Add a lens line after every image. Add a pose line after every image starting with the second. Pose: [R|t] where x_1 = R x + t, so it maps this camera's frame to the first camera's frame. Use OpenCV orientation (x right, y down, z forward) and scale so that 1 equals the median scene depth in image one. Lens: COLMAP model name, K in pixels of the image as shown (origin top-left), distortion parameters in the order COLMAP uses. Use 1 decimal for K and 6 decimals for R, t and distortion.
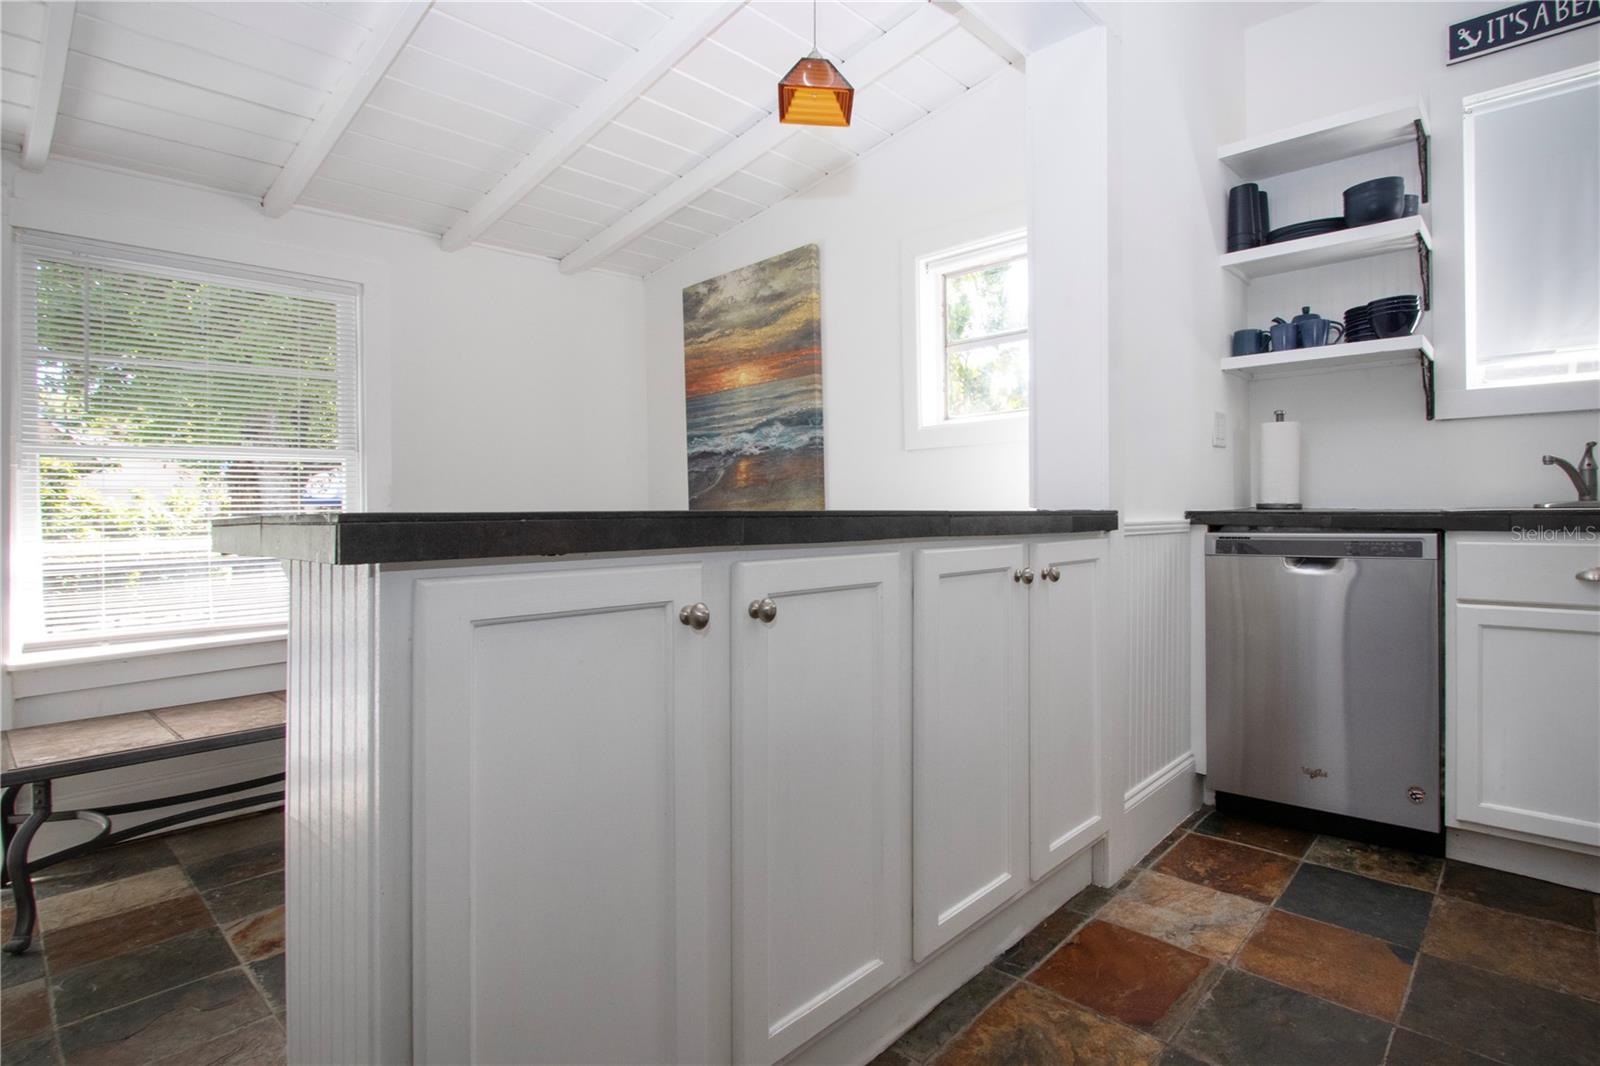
lens RADIAL K [[914.4, 0, 803.3], [0, 914.4, 514.3], [0, 0, 1]] dist [-0.024627, 0.002519]
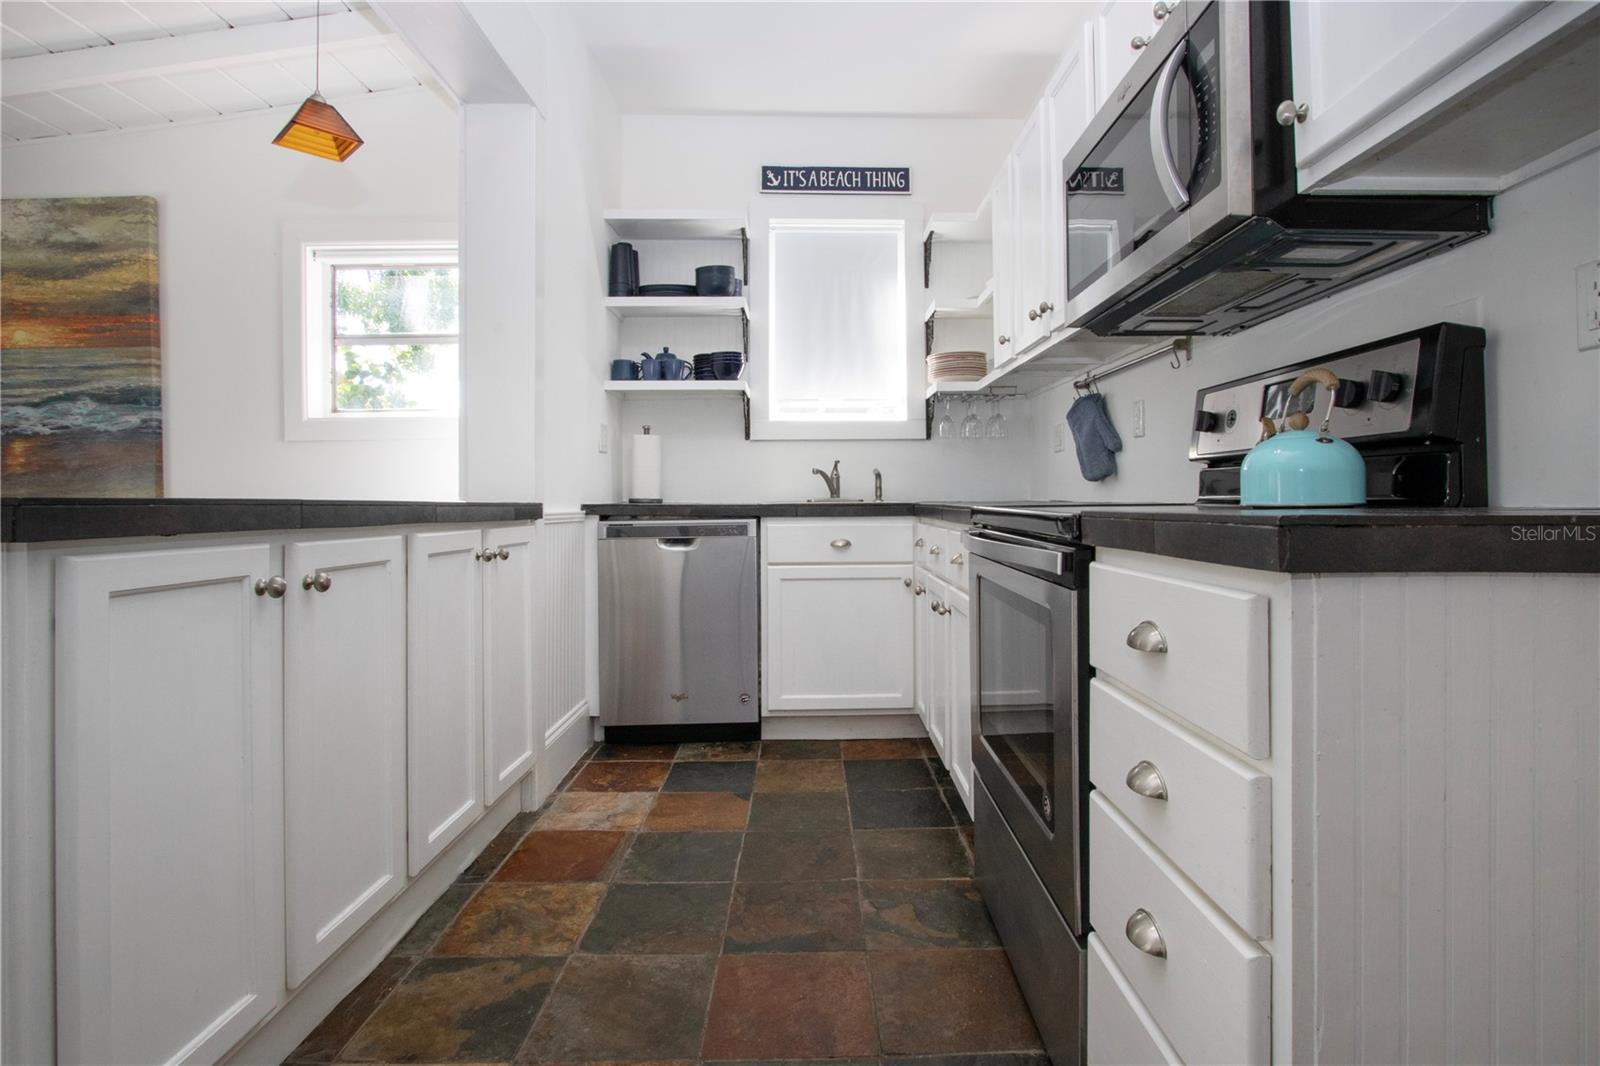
lens RADIAL K [[914.4, 0, 803.3], [0, 914.4, 514.3], [0, 0, 1]] dist [-0.024627, 0.002519]
pose [[0.771516, -0.002927, 0.636203, -0.156552], [-0.000304, 0.999988, 0.004970, 0.004578], [-0.636210, -0.004028, 0.771506, -0.166525]]
